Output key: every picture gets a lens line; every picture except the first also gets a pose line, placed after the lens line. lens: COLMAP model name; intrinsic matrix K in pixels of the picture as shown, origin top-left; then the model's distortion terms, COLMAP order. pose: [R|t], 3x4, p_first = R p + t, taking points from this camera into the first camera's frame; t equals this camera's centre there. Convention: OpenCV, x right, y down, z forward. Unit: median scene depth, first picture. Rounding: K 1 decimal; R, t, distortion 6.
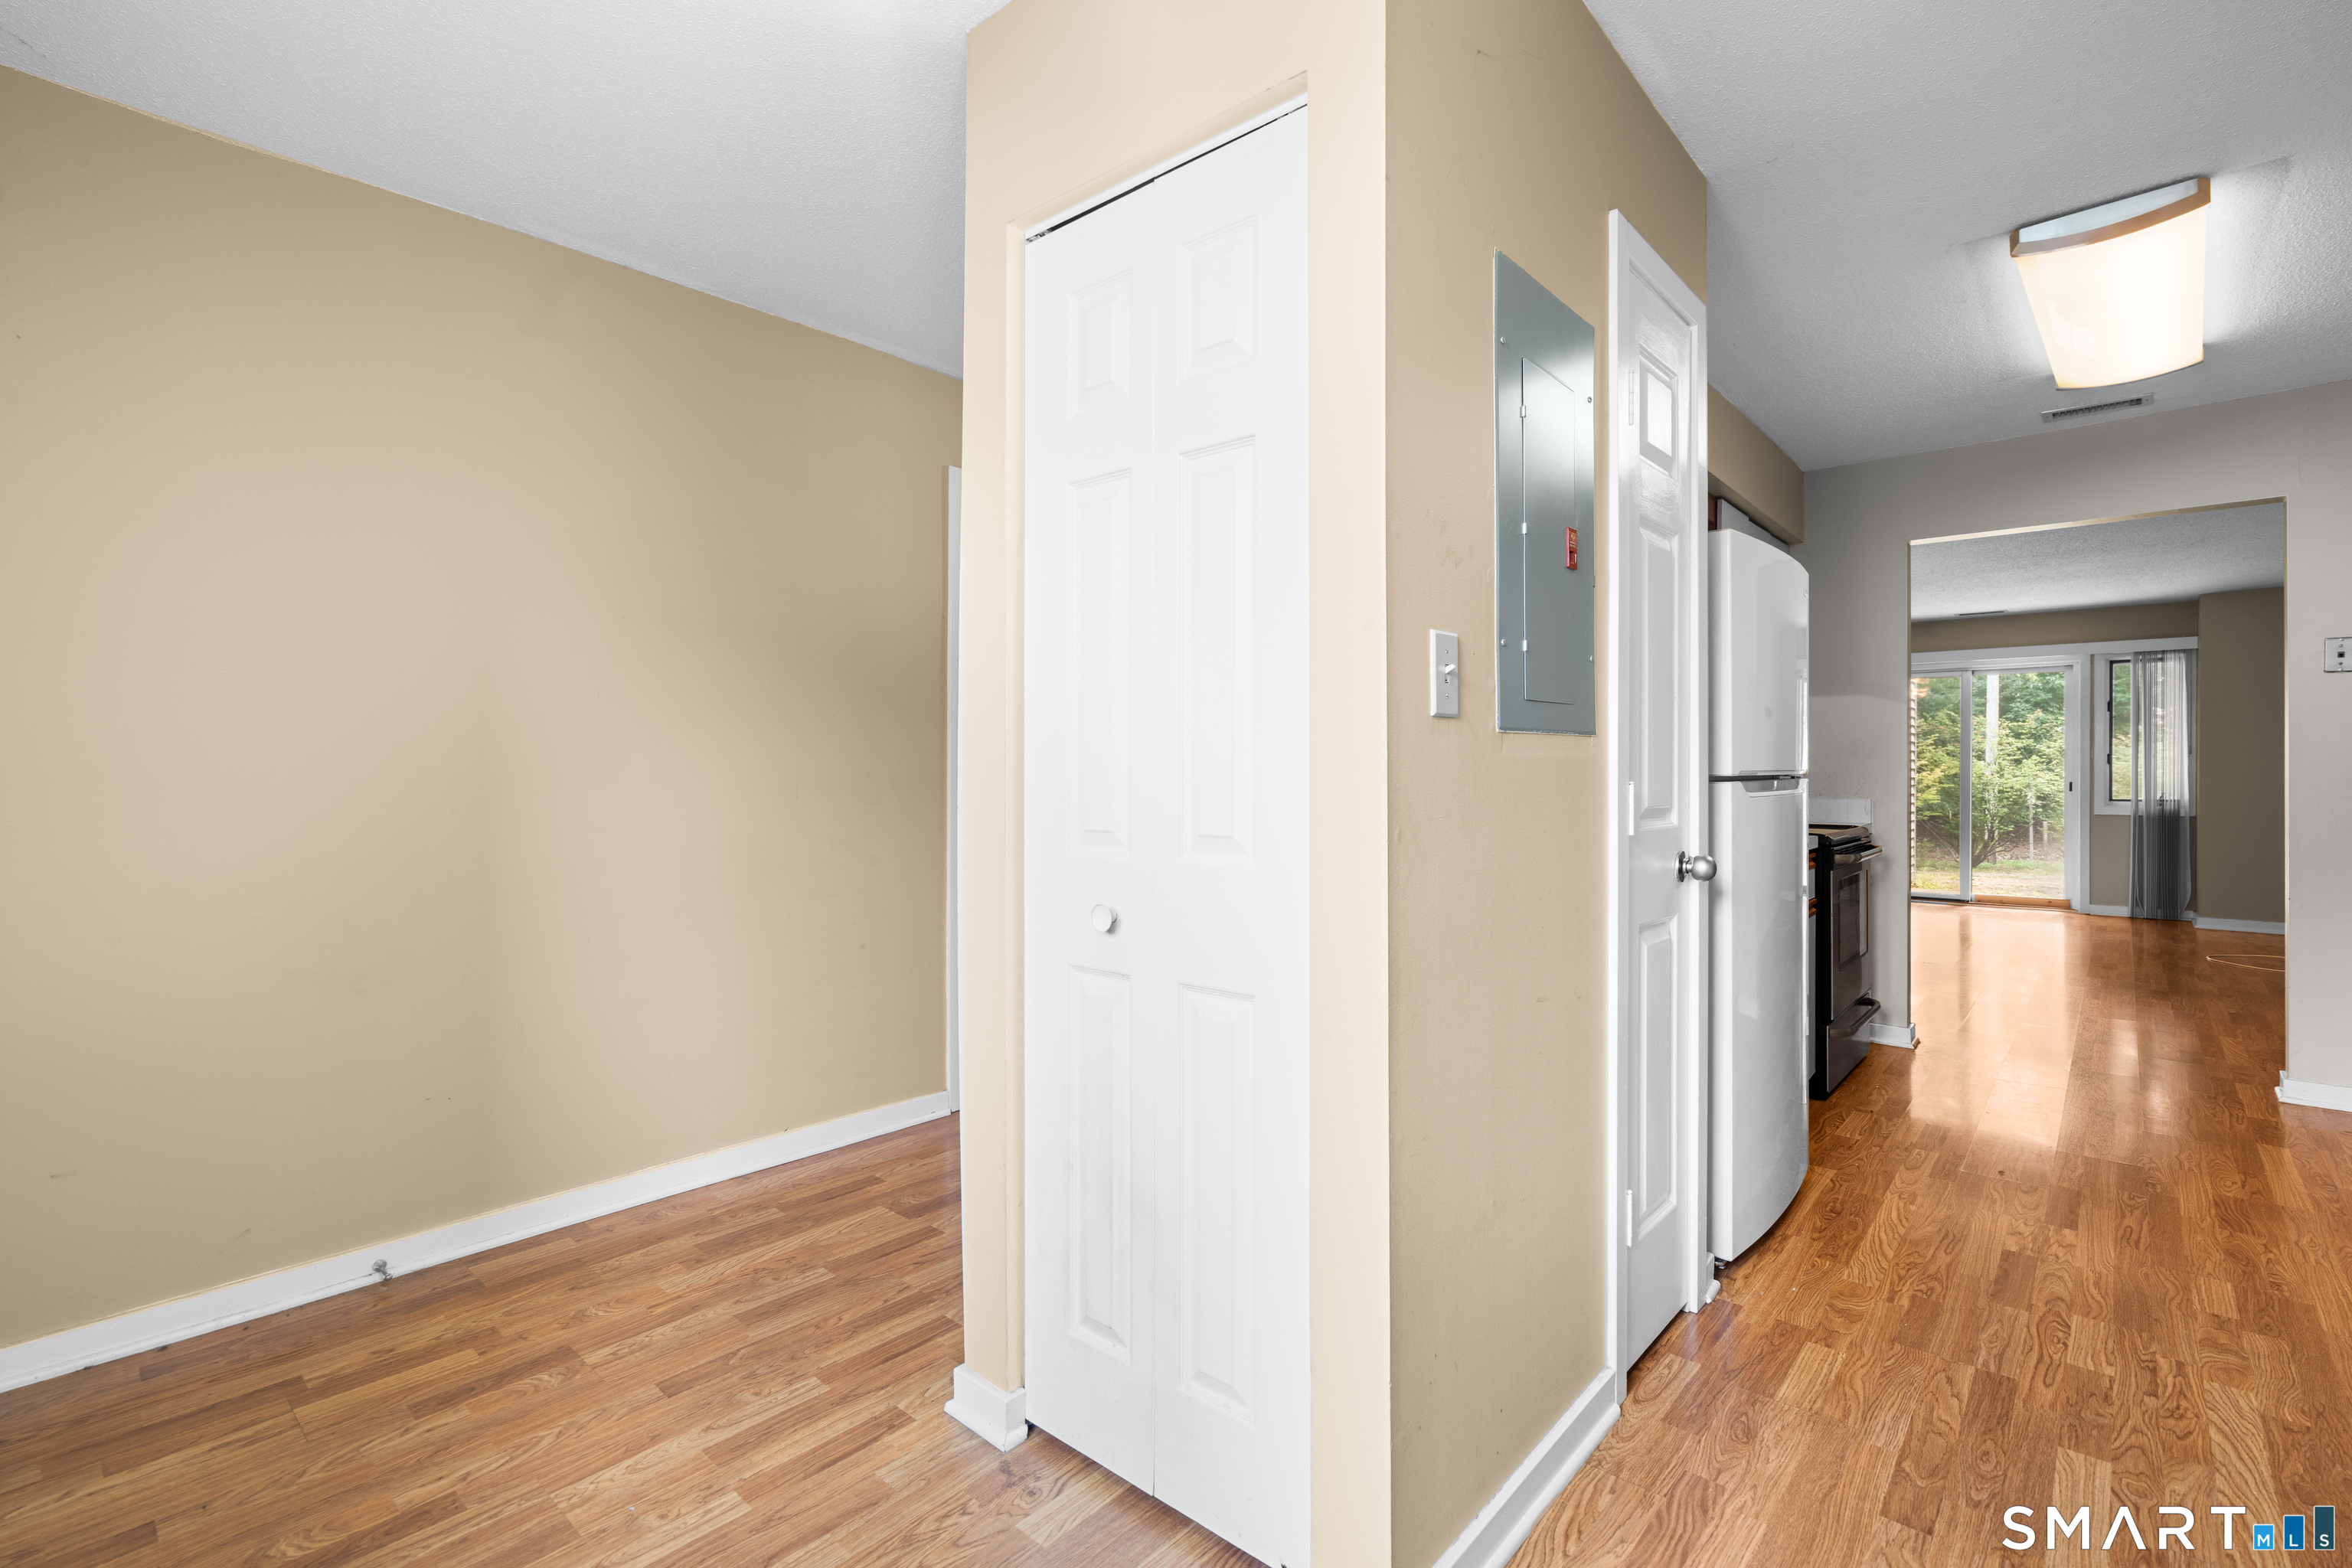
lens RADIAL K [[1103.3, 0, 1113.8], [0, 1103.3, 775.3], [0, 0, 1]] dist [0.066293, 0.000089]
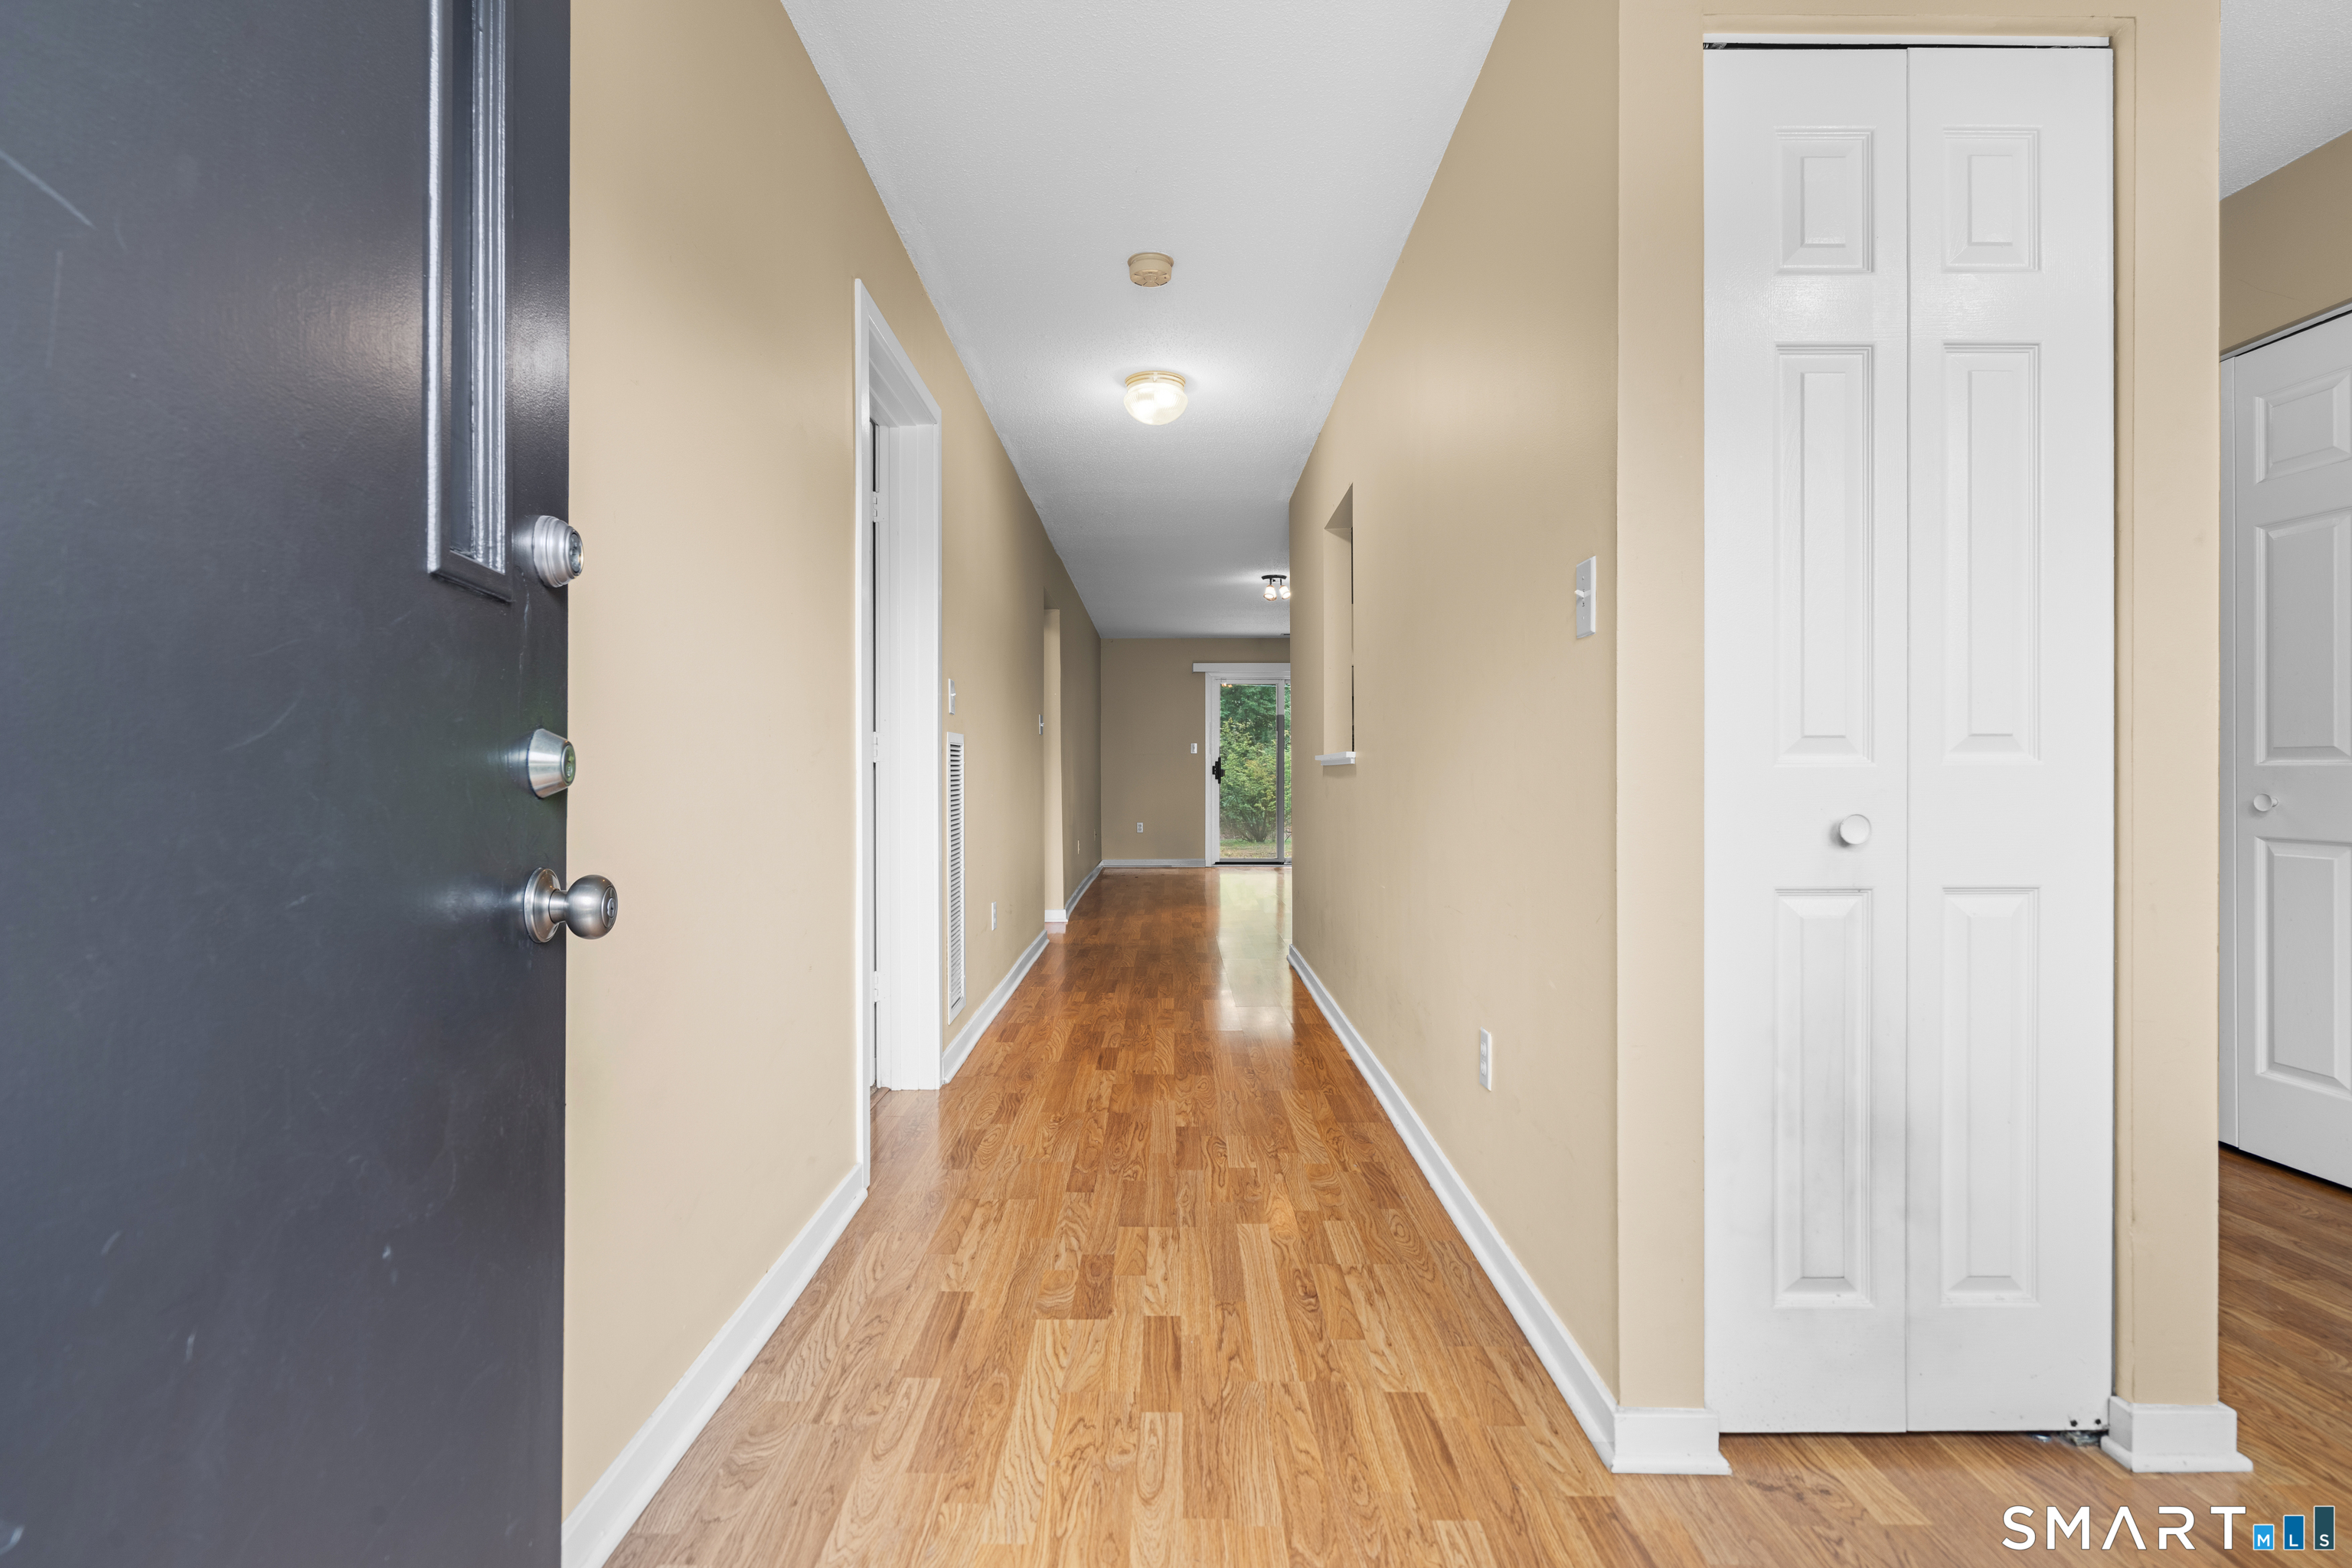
lens RADIAL K [[1082.9, 0, 1194.9], [0, 1082.9, 772.4], [0, 0, 1]] dist [0.002252, 0.000354]
pose [[0.724430, -0.001928, 0.689346, -0.750095], [0.011619, 0.999888, -0.009413, 0.064791], [-0.689251, 0.014829, 0.724371, 0.545646]]
